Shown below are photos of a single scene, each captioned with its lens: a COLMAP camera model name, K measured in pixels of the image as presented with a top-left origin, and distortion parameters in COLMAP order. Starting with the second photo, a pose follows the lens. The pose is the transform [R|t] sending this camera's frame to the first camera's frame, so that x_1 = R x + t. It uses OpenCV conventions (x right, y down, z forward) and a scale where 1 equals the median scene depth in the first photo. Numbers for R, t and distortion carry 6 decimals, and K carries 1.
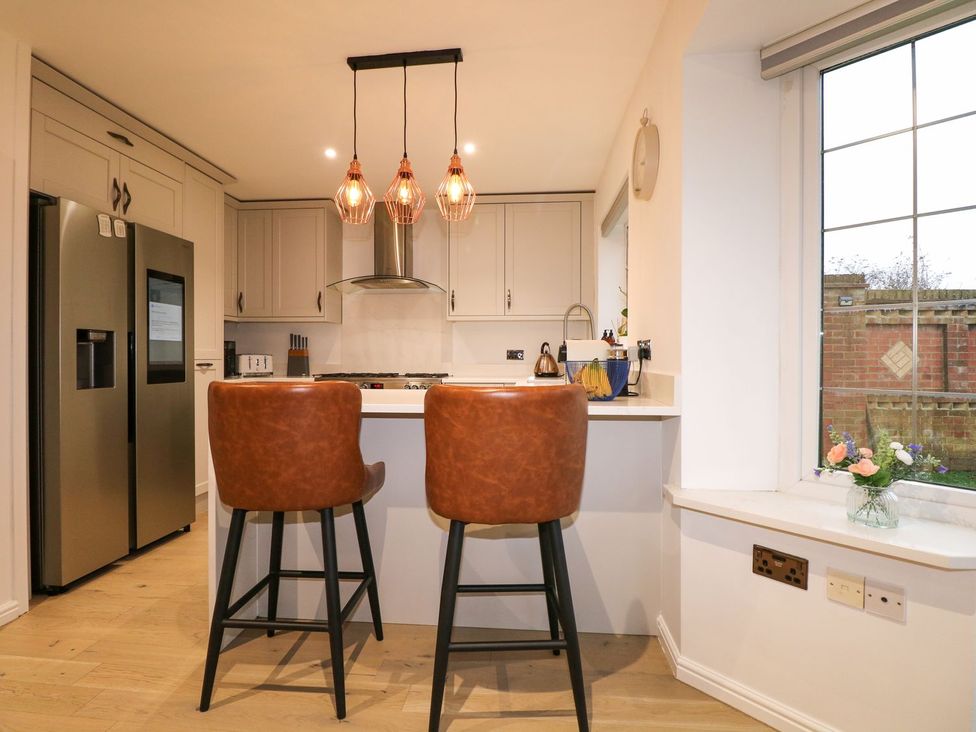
lens RADIAL K [[524.8, 0, 493.7], [0, 524.8, 361.7], [0, 0, 1]] dist [0.003137, -0.016293]
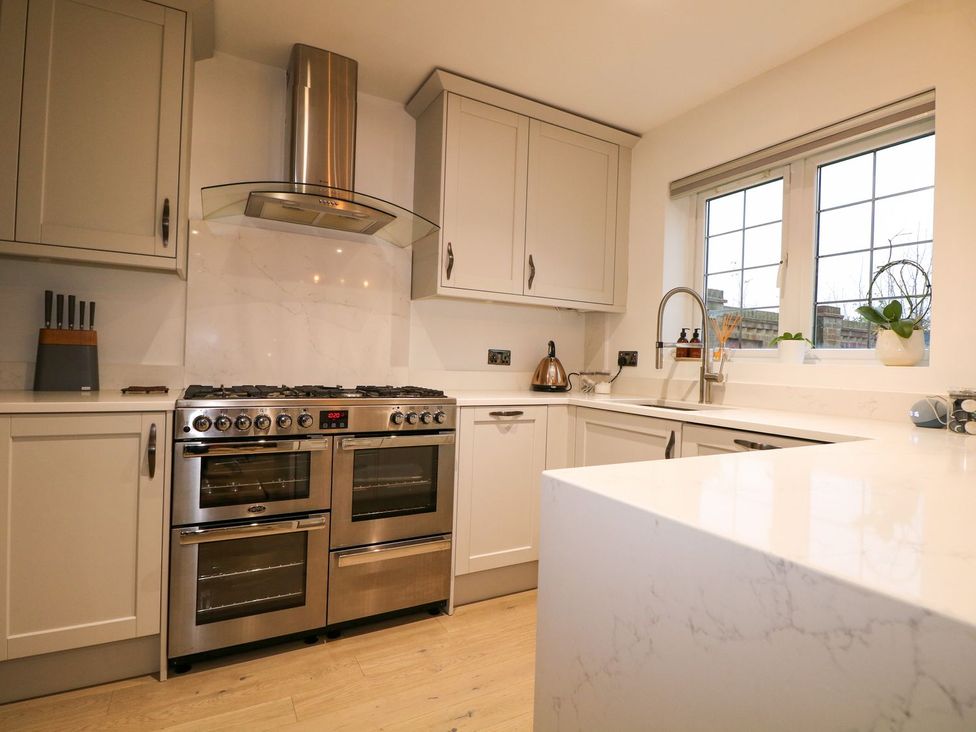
lens RADIAL K [[496.2, 0, 491.8], [0, 496.2, 359.5], [0, 0, 1]] dist [-0.012887, -0.001716]
pose [[0.826954, 0.026014, 0.561667, -0.632008], [-0.025819, 0.999632, -0.008286, -0.008312], [-0.561676, -0.007649, 0.827322, 0.943899]]
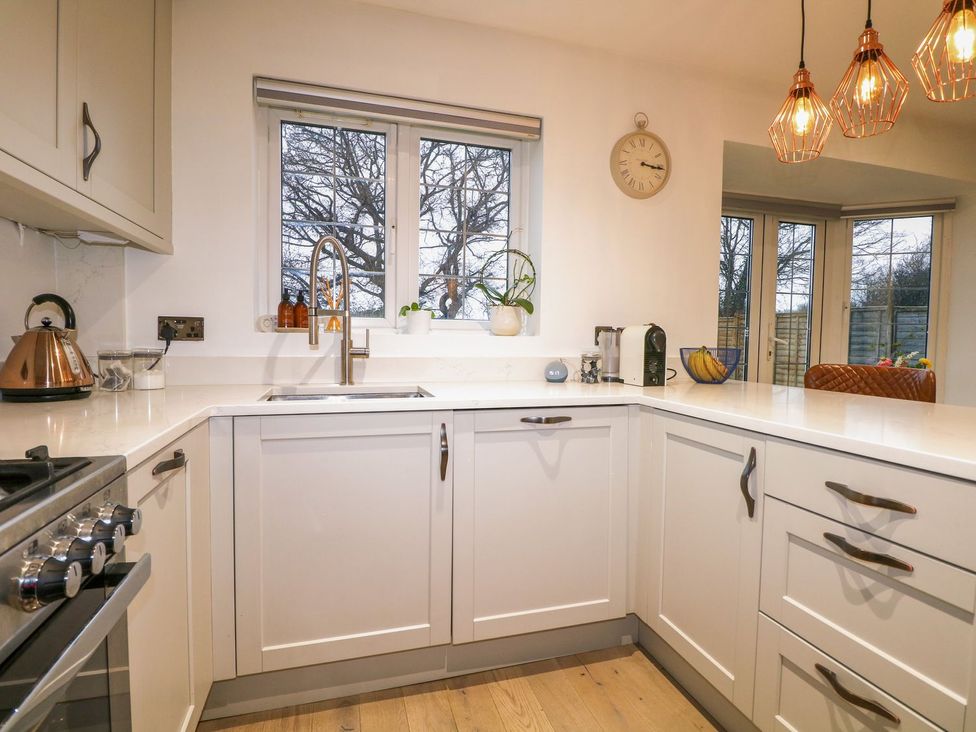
lens RADIAL K [[524.8, 0, 487.5], [0, 524.8, 360.7], [0, 0, 1]] dist [0.003137, -0.016293]
pose [[-0.371470, -0.042056, 0.927492, -0.602114], [-0.001658, 0.999002, 0.044635, -0.017517], [-0.928443, 0.015043, -0.371169, 1.637523]]
